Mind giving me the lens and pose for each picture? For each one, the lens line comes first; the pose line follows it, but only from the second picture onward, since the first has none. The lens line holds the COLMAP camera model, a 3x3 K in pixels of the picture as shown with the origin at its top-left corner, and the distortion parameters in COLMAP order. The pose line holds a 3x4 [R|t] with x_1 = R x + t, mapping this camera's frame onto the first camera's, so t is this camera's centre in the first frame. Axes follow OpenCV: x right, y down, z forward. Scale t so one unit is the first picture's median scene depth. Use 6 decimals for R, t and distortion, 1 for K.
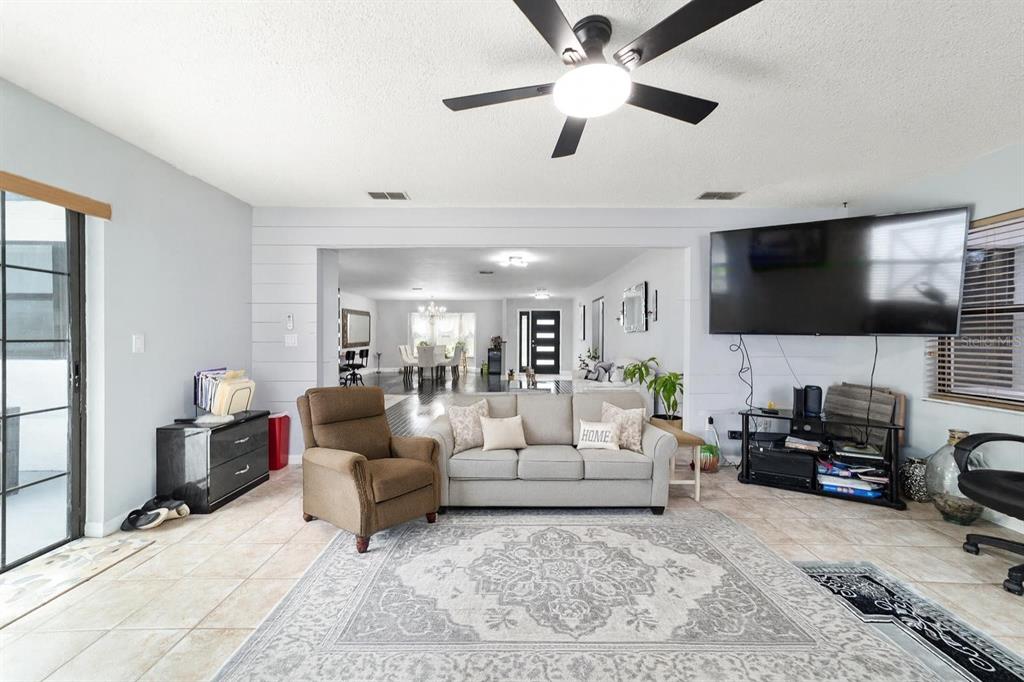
lens RADIAL K [[393.1, 0, 509.3], [0, 393.1, 337.6], [0, 0, 1]] dist [-0.017327, 0.009354]
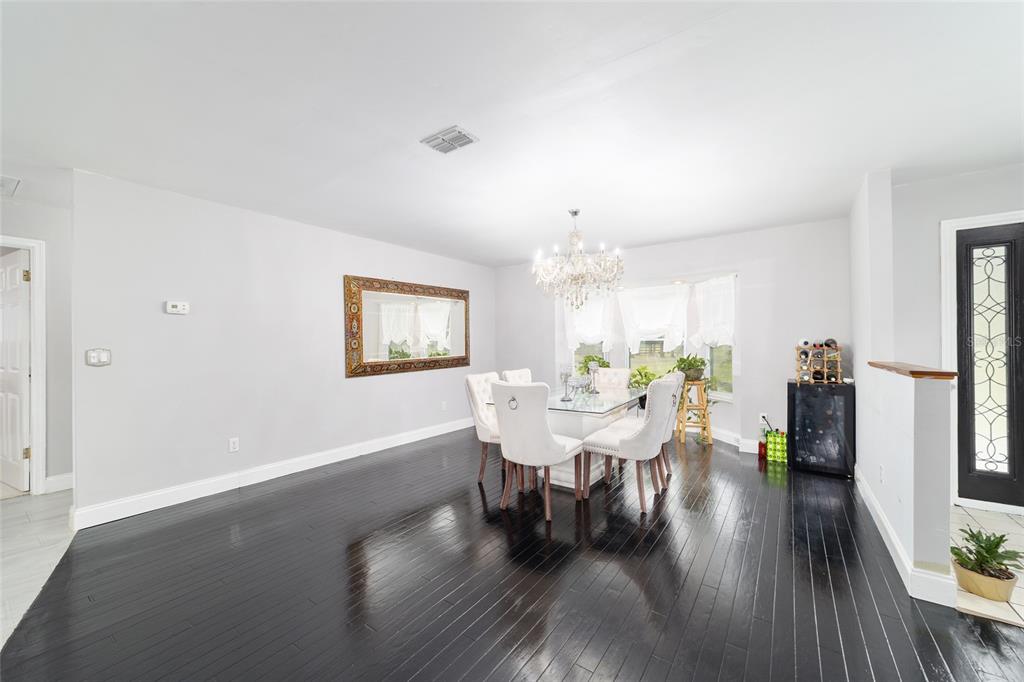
lens RADIAL K [[397.1, 0, 510.6], [0, 397.1, 342.2], [0, 0, 1]] dist [-0.002504, -0.000286]
pose [[0.820426, -0.012621, -0.571613, -0.056651], [0.009397, 0.999919, -0.008590, -0.001877], [0.571675, 0.001676, 0.820478, 0.659499]]
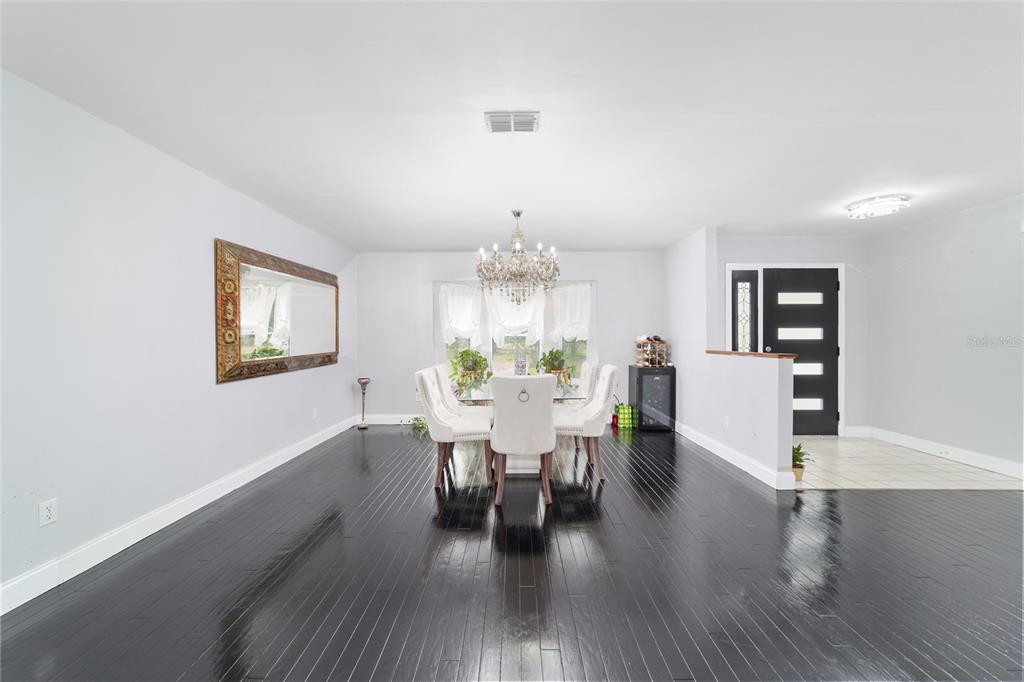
lens RADIAL K [[393.1, 0, 509.3], [0, 393.1, 337.6], [0, 0, 1]] dist [-0.017327, 0.009354]
pose [[0.999977, -0.006738, -0.000854, -0.188519], [0.006733, 0.999958, -0.006258, -0.001048], [0.000896, 0.006252, 0.999980, 0.621919]]
